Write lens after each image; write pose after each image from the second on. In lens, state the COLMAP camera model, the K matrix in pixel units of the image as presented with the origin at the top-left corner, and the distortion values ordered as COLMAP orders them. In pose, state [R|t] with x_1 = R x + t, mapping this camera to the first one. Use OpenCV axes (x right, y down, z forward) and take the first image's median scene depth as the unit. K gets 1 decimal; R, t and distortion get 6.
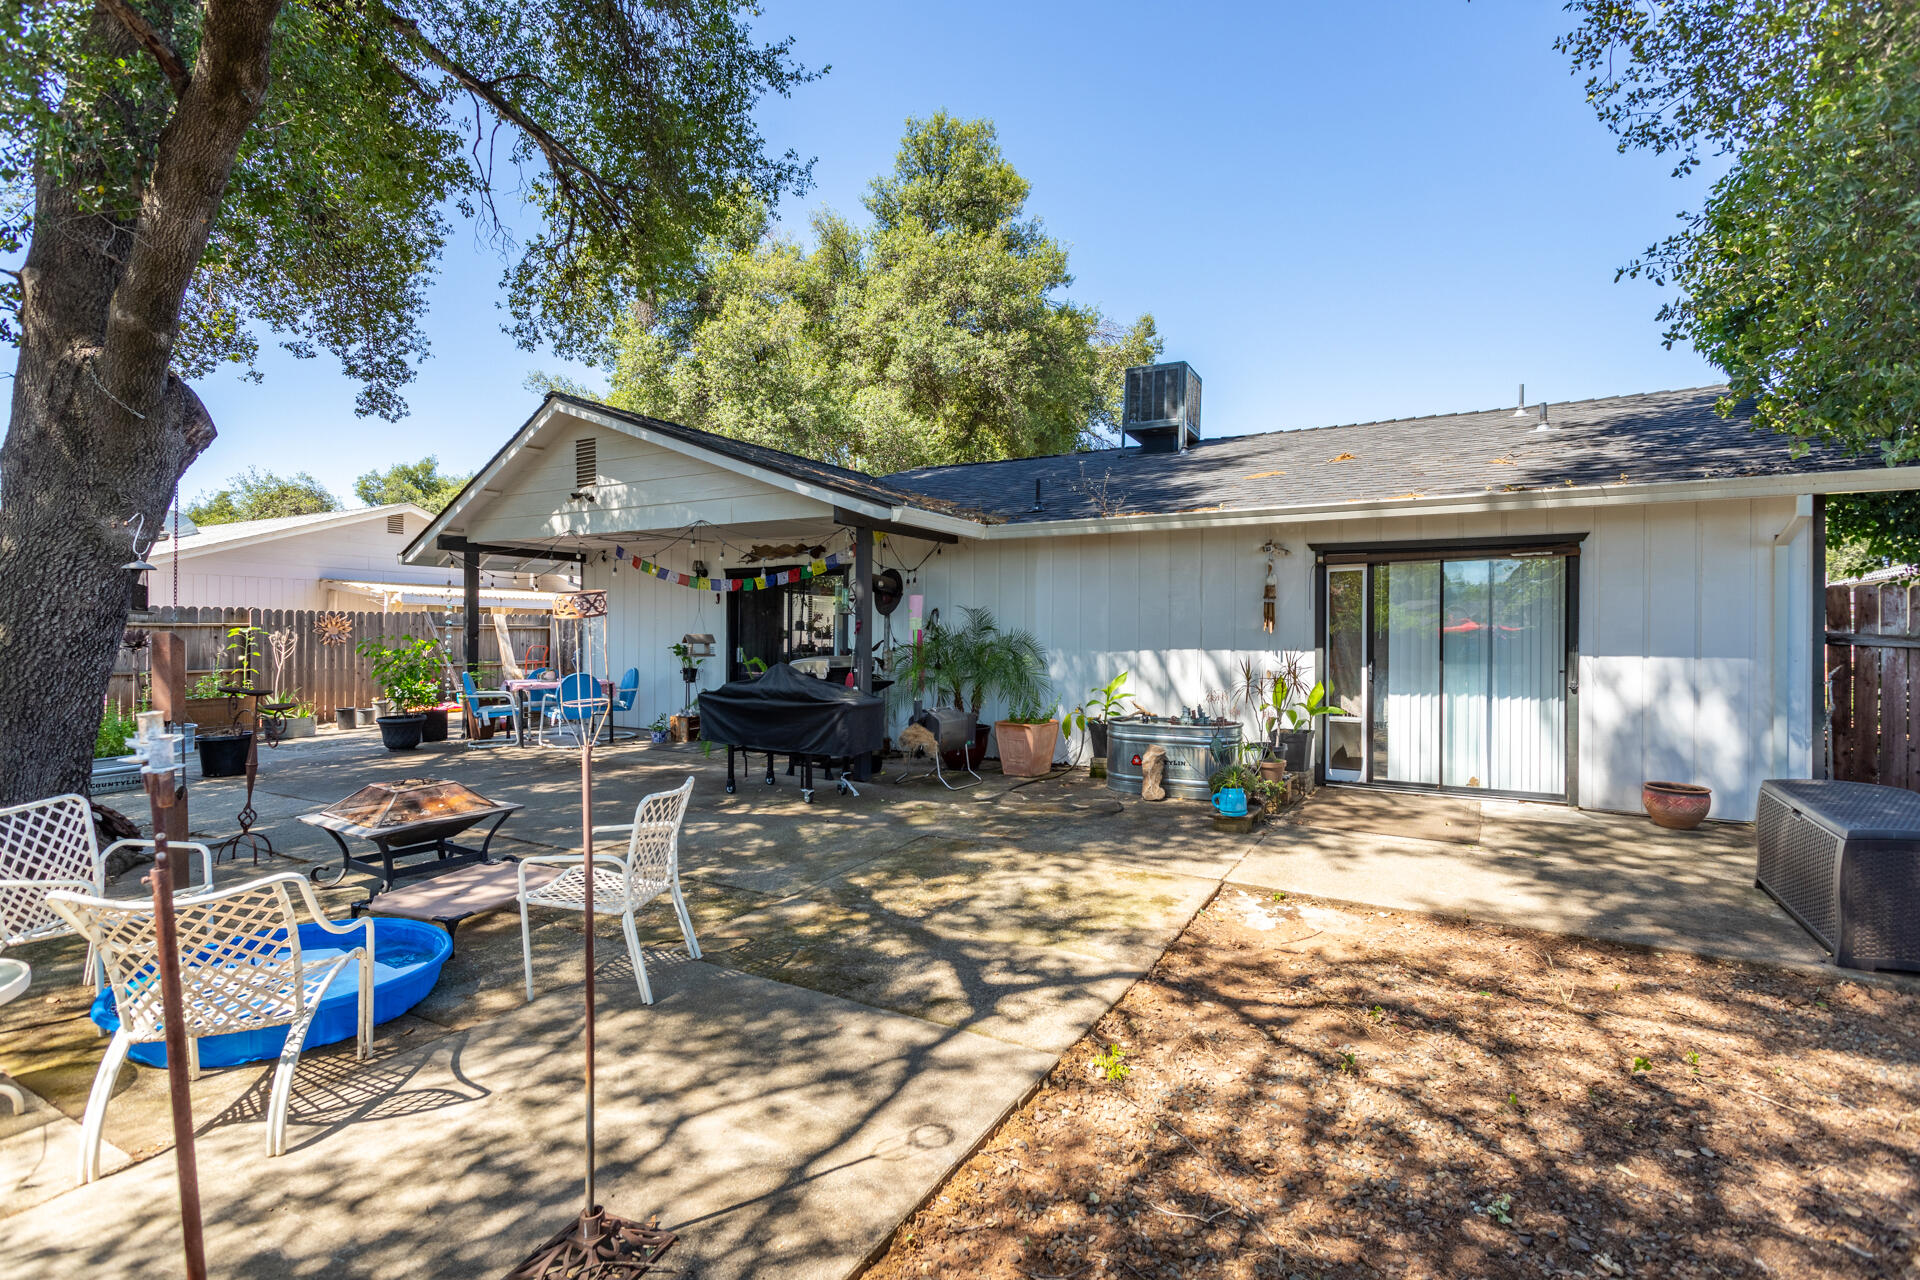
lens RADIAL K [[917.8, 0, 960.0], [0, 917.8, 640.0], [0, 0, 1]] dist [0.017385, 0.000753]
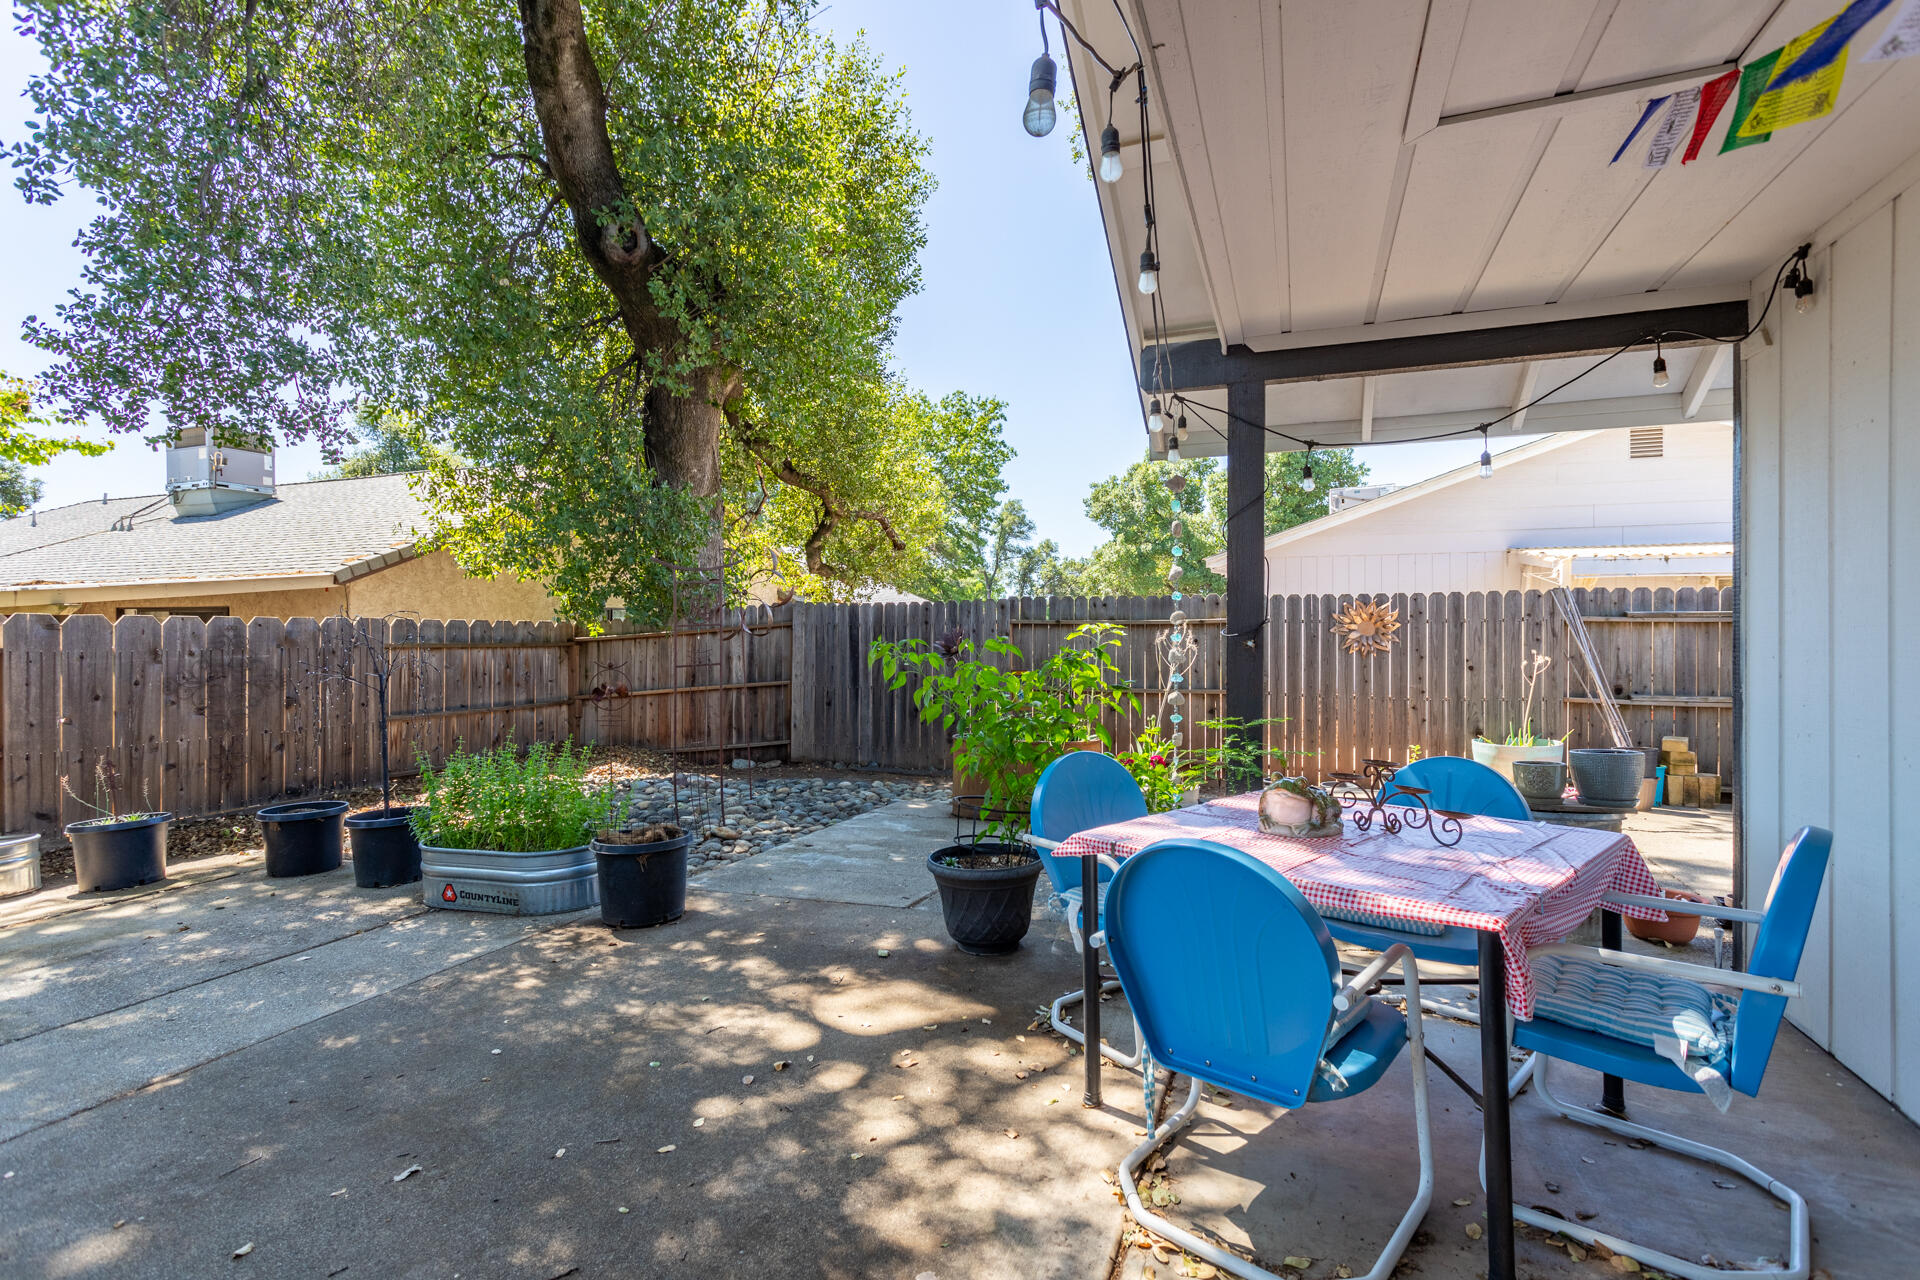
lens RADIAL K [[909.9, 0, 965.2], [0, 909.9, 633.7], [0, 0, 1]] dist [0.016136, 0.000239]
pose [[0.177614, -0.006211, -0.984081, -0.224319], [-0.004590, 0.999964, -0.007139, -0.002495], [0.984090, 0.005785, 0.177579, 0.835435]]
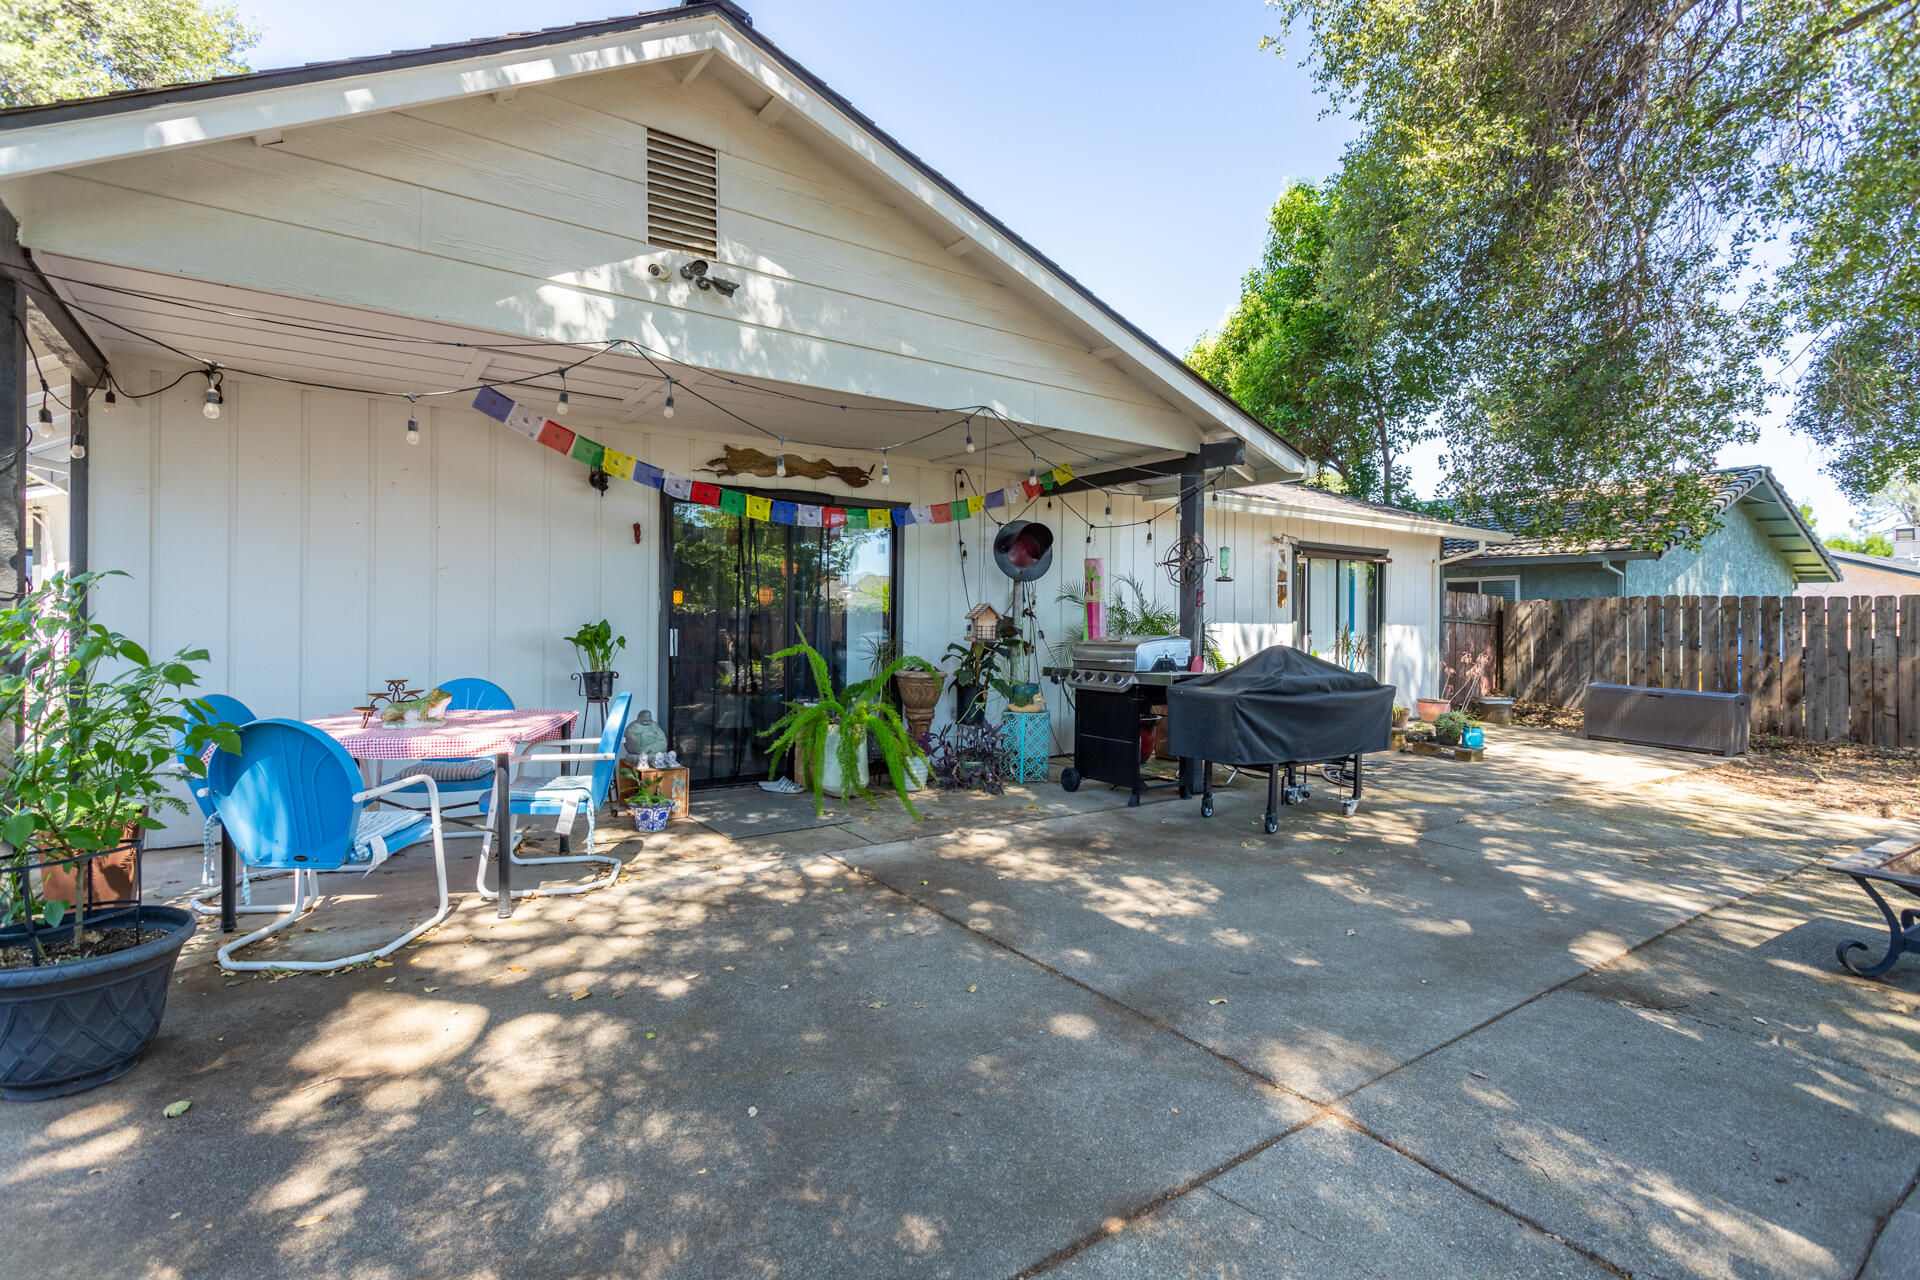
lens RADIAL K [[902.3, 0, 933.4], [0, 902.3, 627.8], [0, 0, 1]] dist [0.021883, 0.000173]
pose [[0.423740, -0.011176, 0.905715, -0.655005], [0.000362, 0.999926, 0.012170, 0.001692], [-0.905784, -0.004829, 0.423713, 0.637182]]
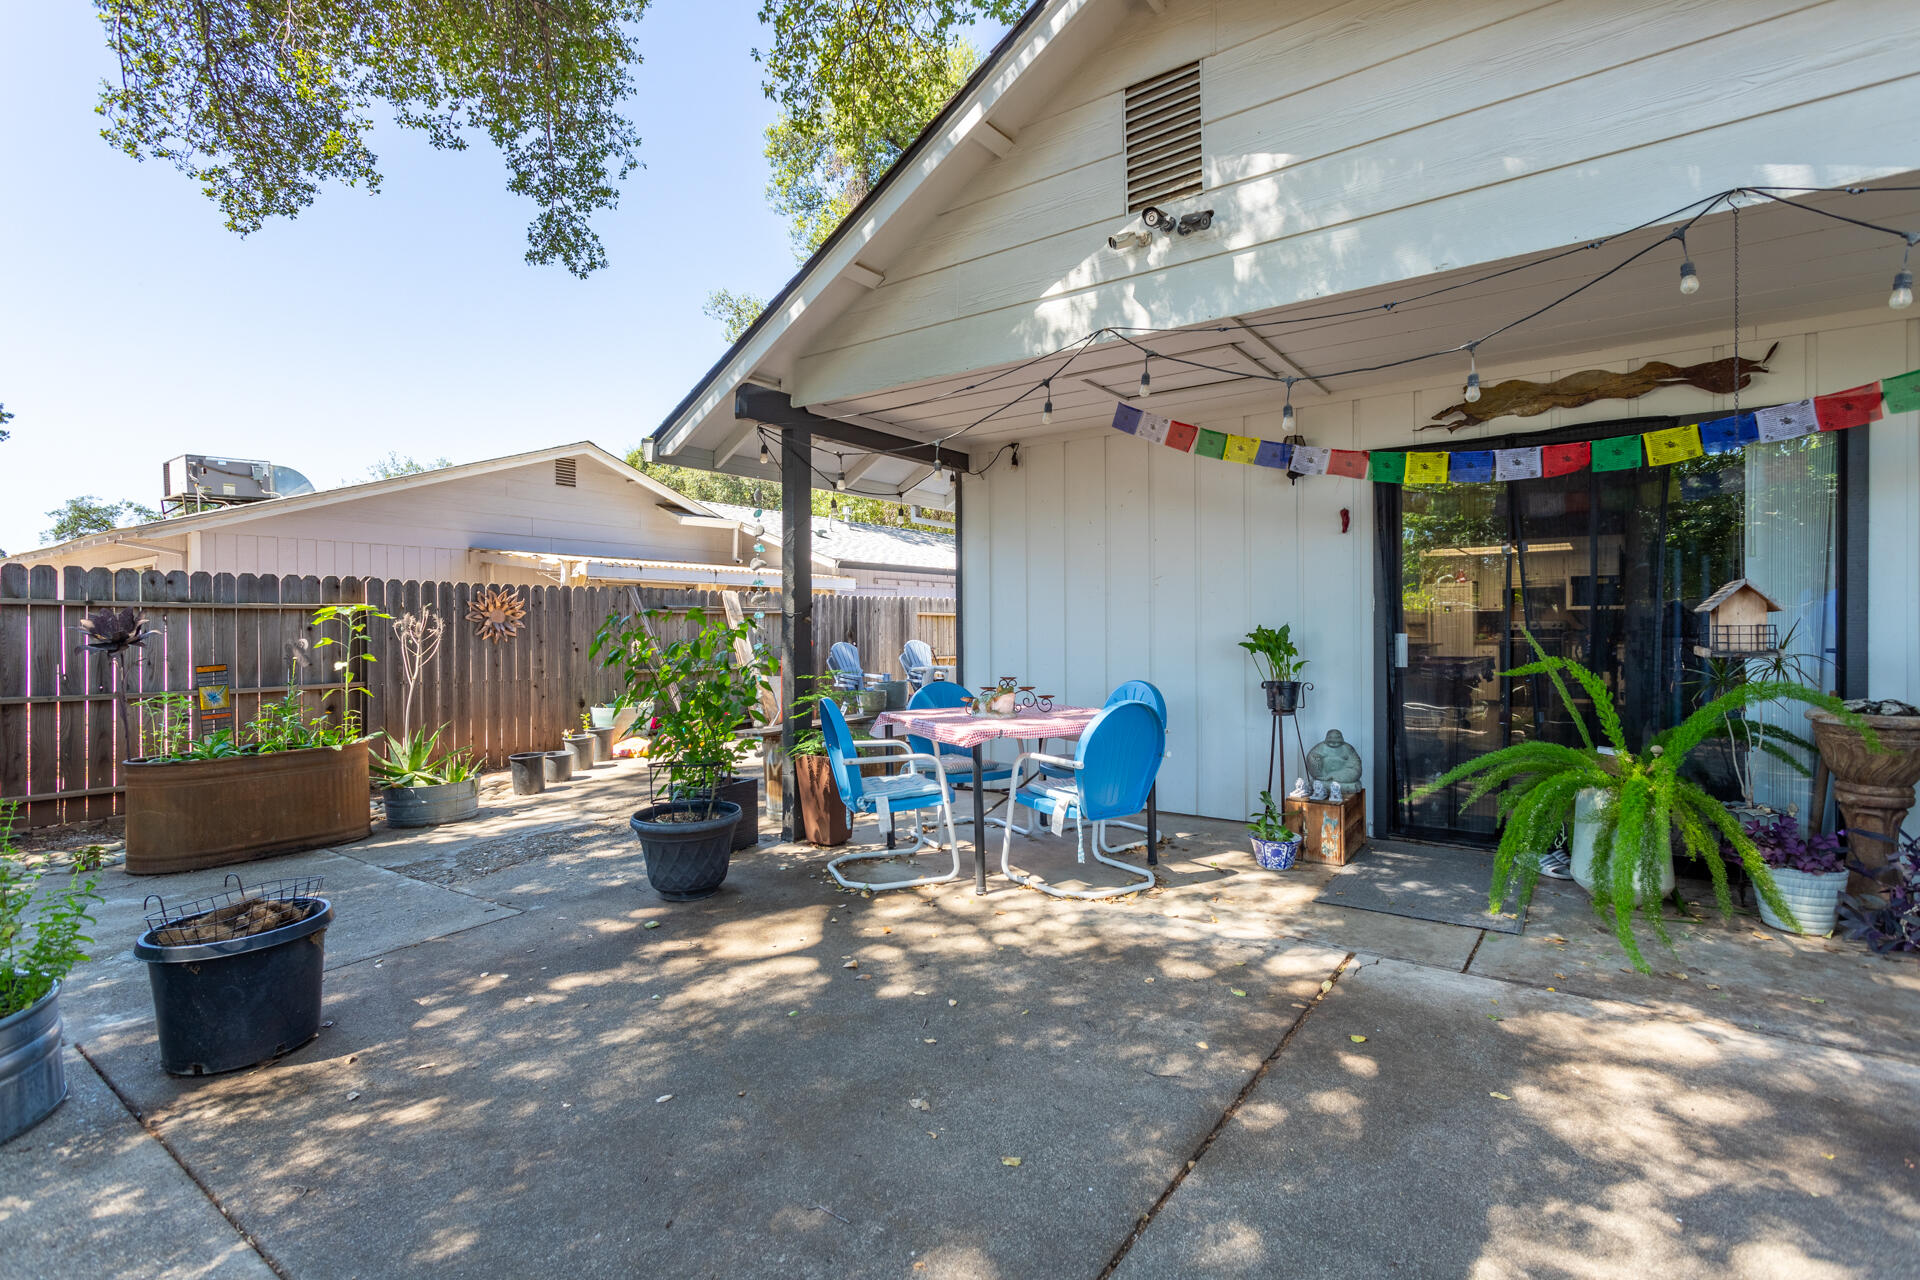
lens RADIAL K [[897.4, 0, 964.9], [0, 897.4, 632.7], [0, 0, 1]] dist [0.010939, 0.000204]
pose [[0.995844, -0.012318, -0.090234, -0.405486], [0.012256, 0.999924, -0.001248, 0.006369], [0.090243, 0.000137, 0.995920, 0.560093]]
